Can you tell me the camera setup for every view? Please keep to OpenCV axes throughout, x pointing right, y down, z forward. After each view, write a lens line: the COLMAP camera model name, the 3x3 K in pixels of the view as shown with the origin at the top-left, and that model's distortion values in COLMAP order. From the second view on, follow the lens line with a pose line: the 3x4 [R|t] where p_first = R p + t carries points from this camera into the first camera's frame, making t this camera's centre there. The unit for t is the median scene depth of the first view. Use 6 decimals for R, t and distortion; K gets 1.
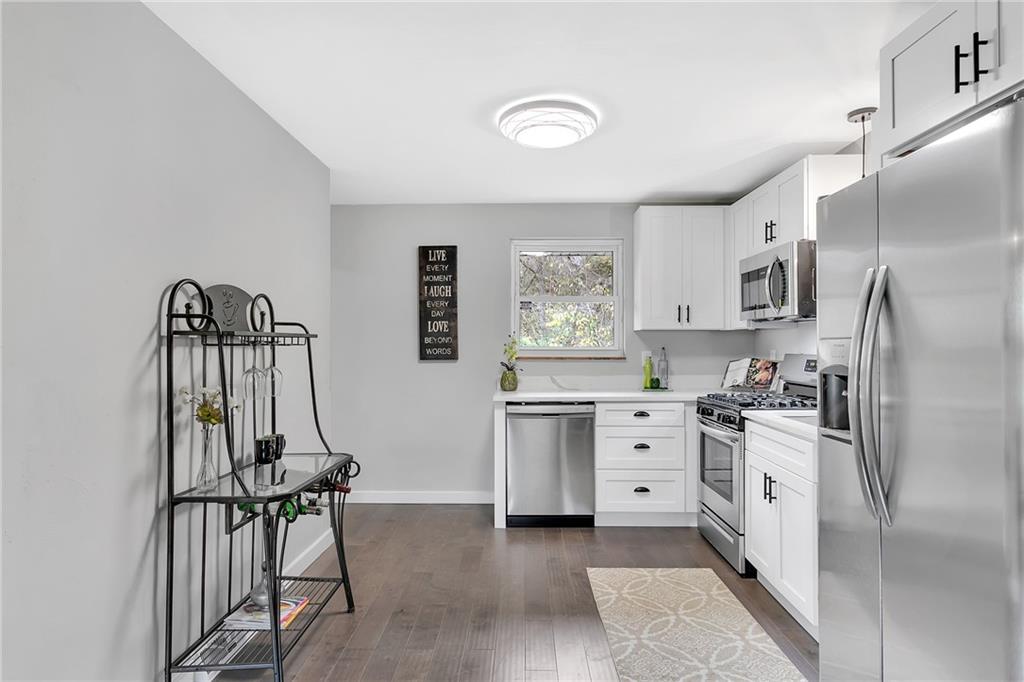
lens RADIAL K [[577.6, 0, 512.0], [0, 577.6, 341.0], [0, 0, 1]] dist [0.001475, 0.000096]
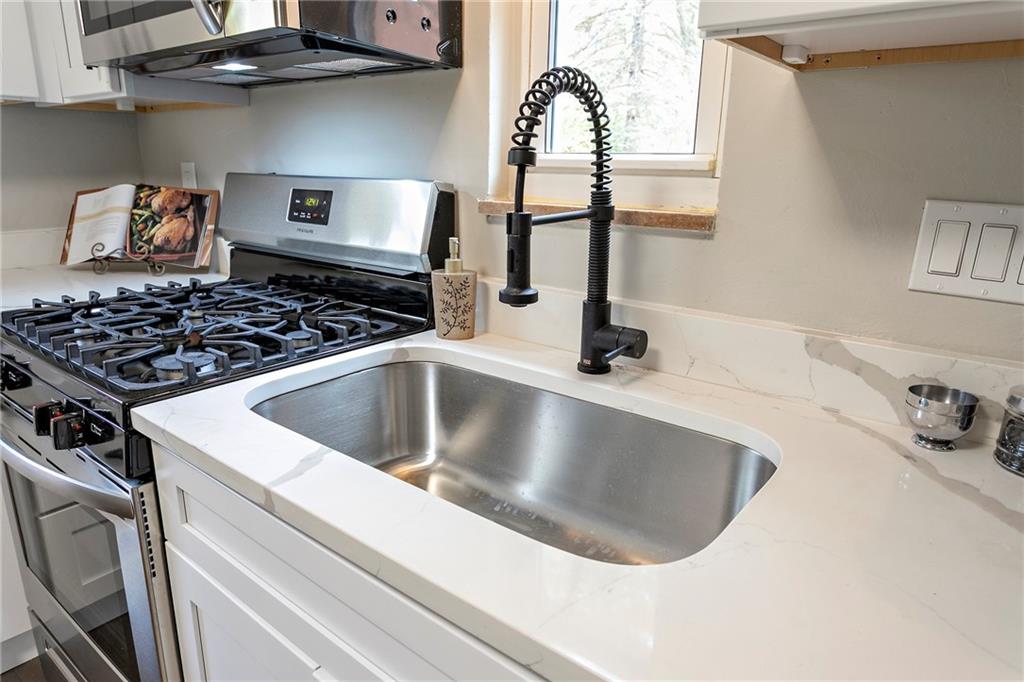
lens RADIAL K [[637.6, 0, 512.0], [0, 637.6, 341.0], [0, 0, 1]] dist [-0.004889, -0.002296]
pose [[0.604494, -0.200982, 0.770840, 0.231836], [-0.022884, 0.962869, 0.268996, 0.011194], [-0.796281, -0.180246, 0.577449, 0.570313]]
